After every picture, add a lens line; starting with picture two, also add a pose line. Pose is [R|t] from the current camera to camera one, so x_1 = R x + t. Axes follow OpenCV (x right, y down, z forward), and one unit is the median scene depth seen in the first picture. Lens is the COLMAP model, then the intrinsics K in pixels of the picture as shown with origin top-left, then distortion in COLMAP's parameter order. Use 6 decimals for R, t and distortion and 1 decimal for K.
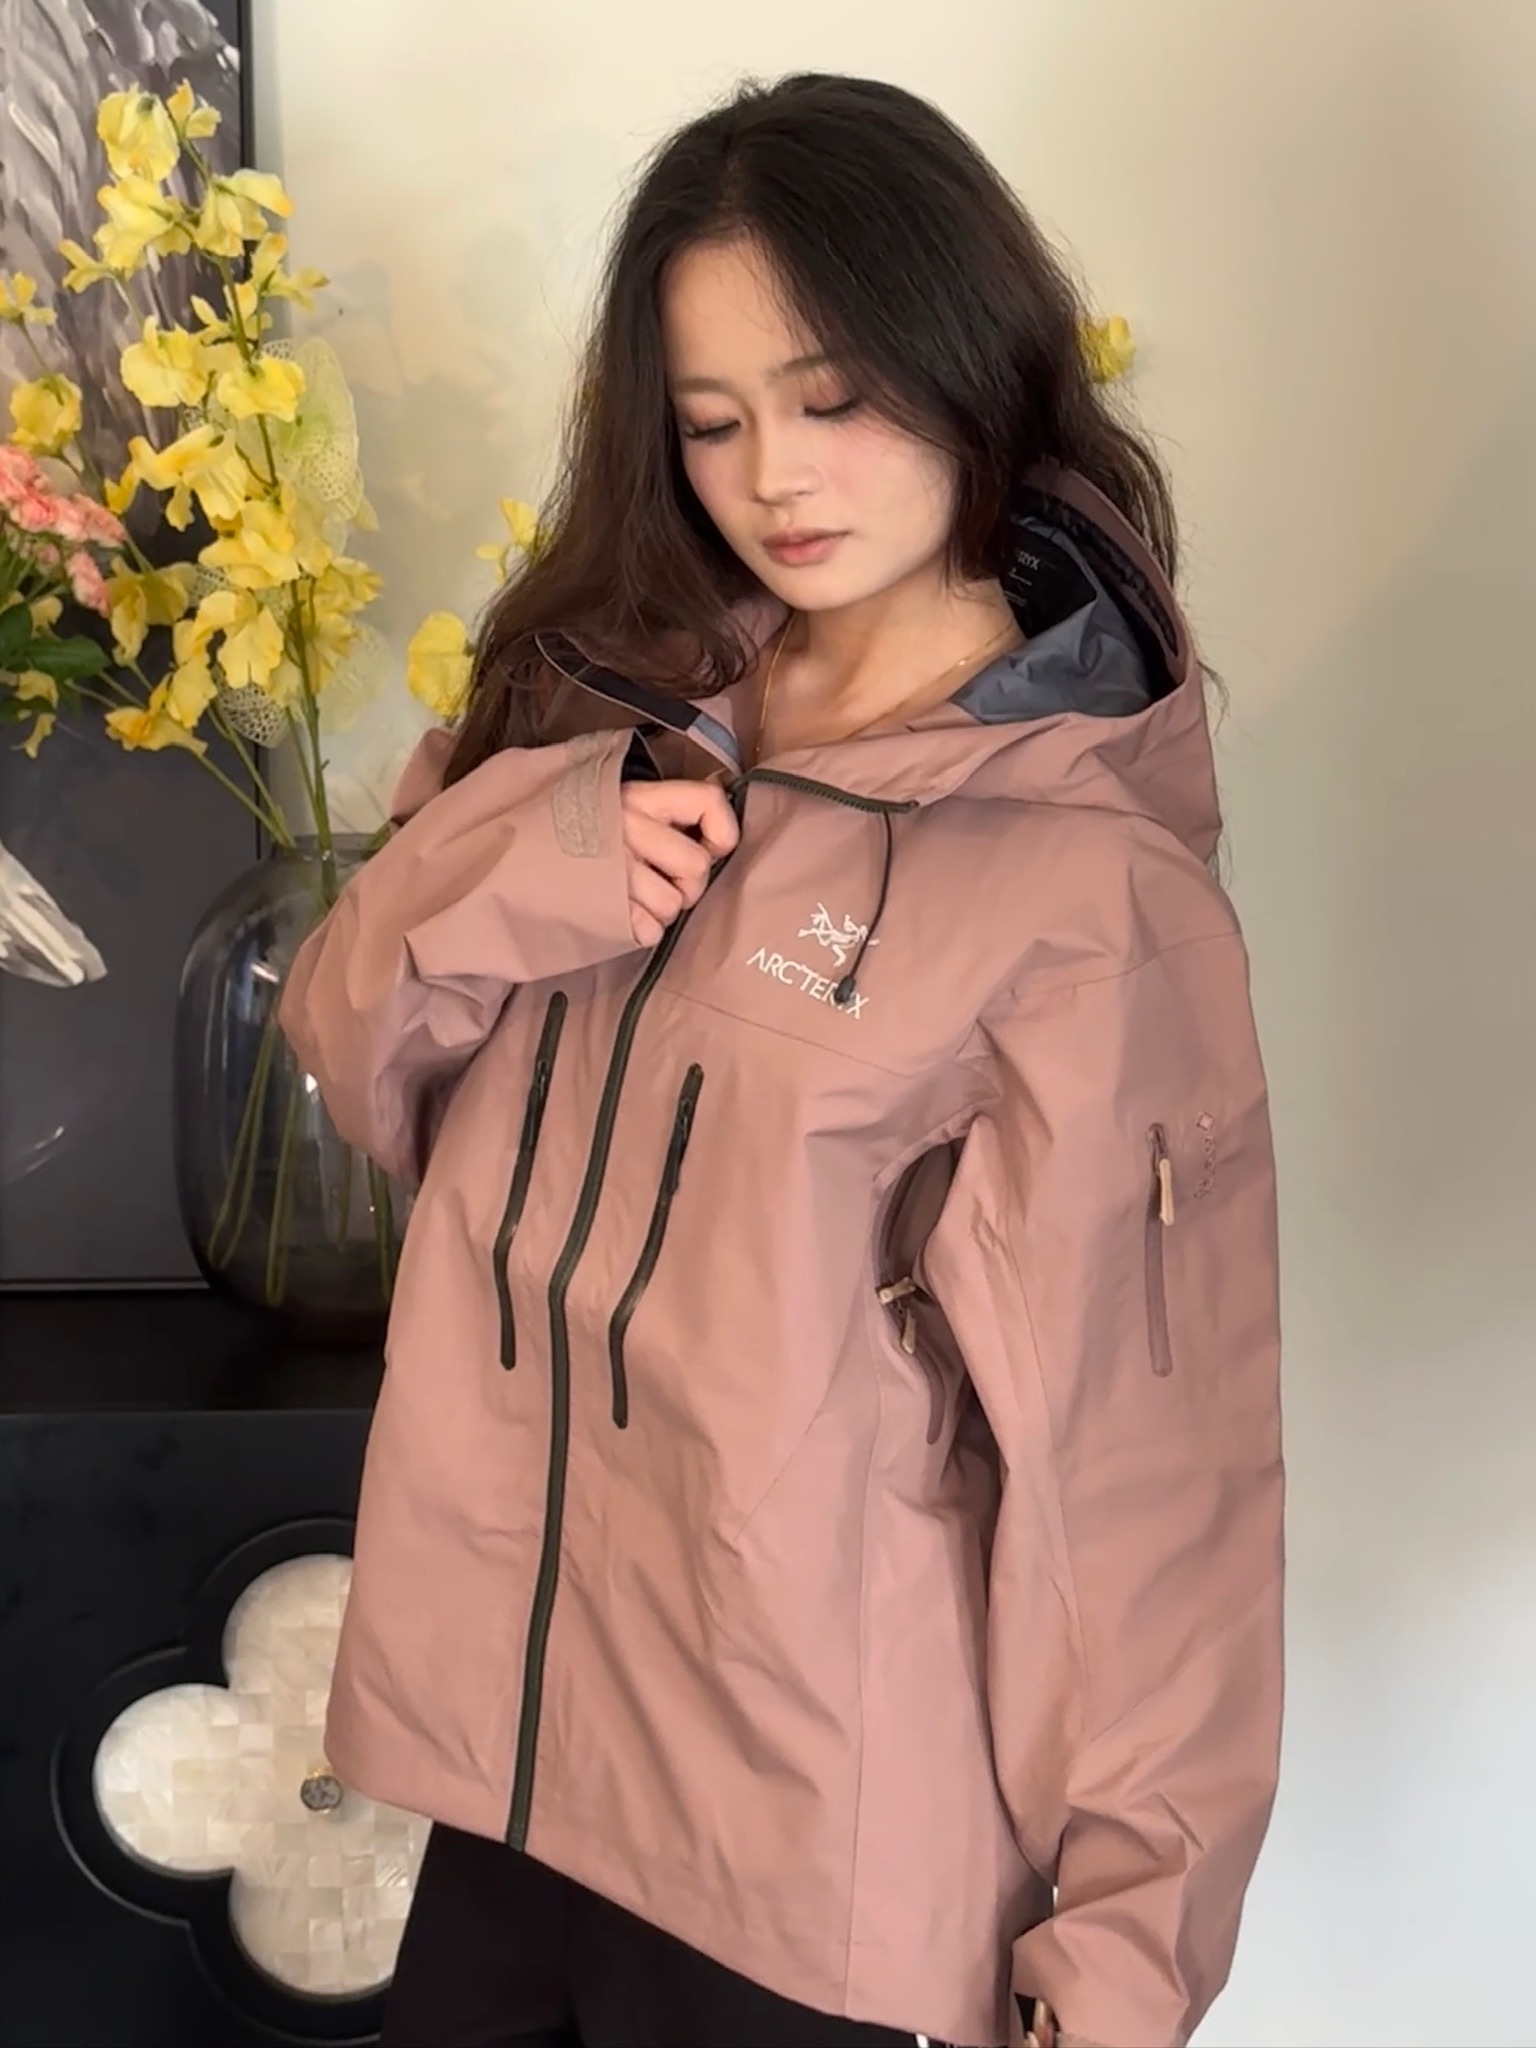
lens RADIAL K [[4552.1, 0, 768.0], [0, 4552.1, 1024.0], [0, 0, 1]] dist [-0.006368, -0.159384]
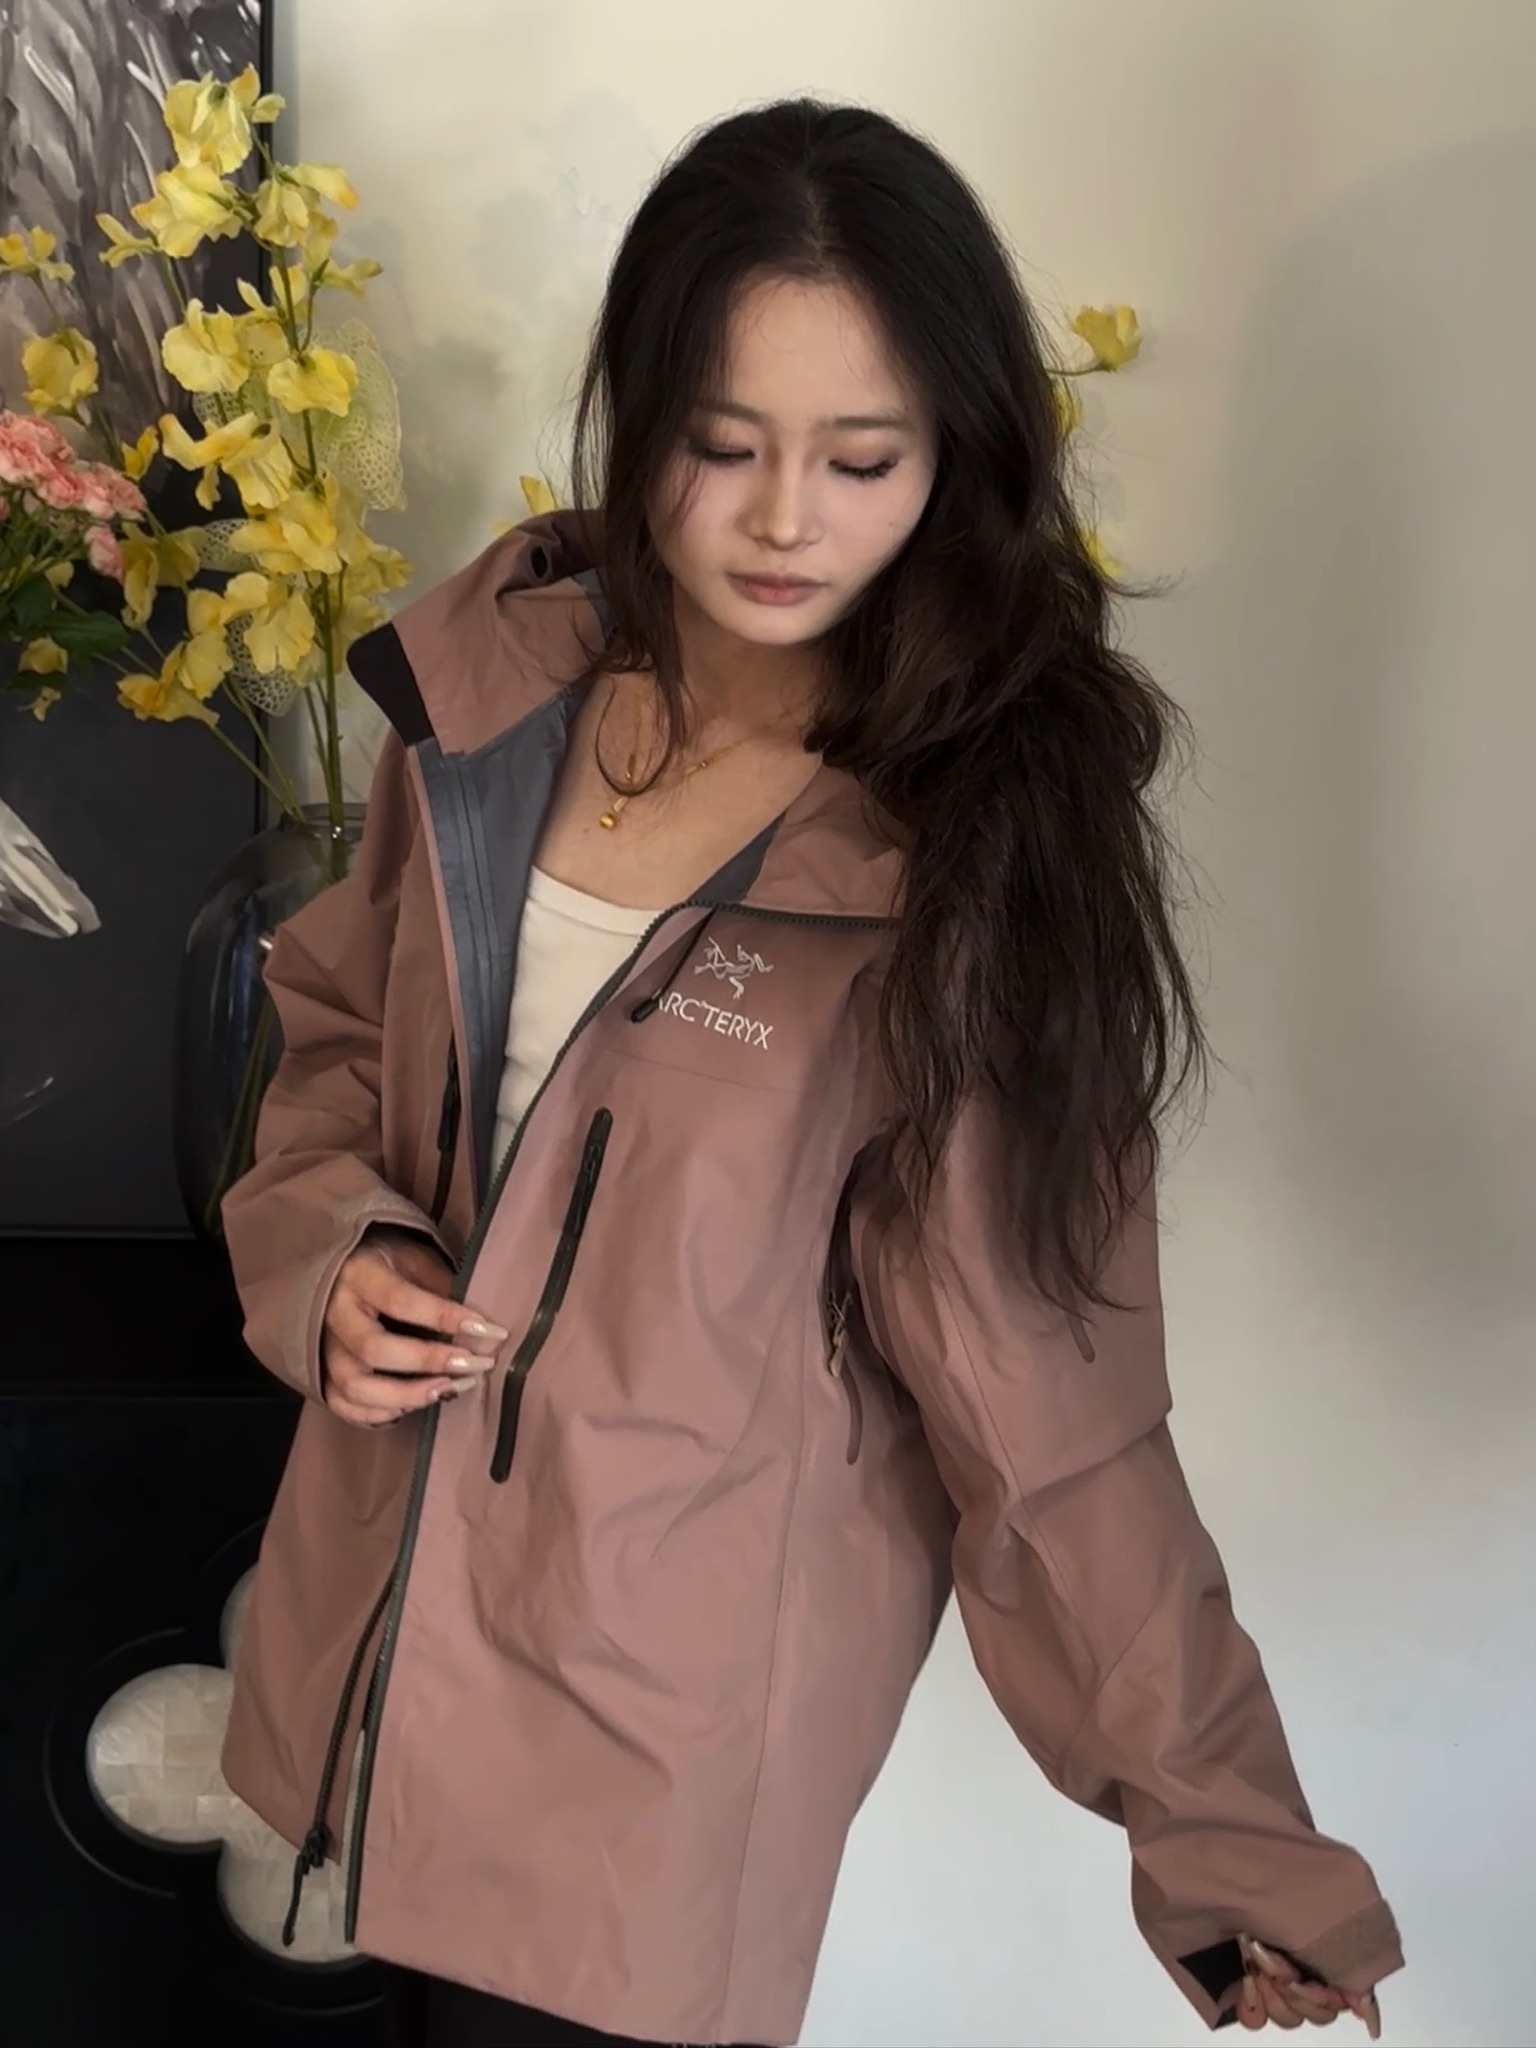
lens RADIAL K [[4000.4, 0, 768.0], [0, 4000.4, 1024.0], [0, 0, 1]] dist [-0.008274, 0.063495]
pose [[0.998063, 0.027777, 0.055669, -0.051284], [-0.030972, 0.997872, 0.057371, -0.048638], [-0.053957, -0.058984, 0.996800, 0.123034]]
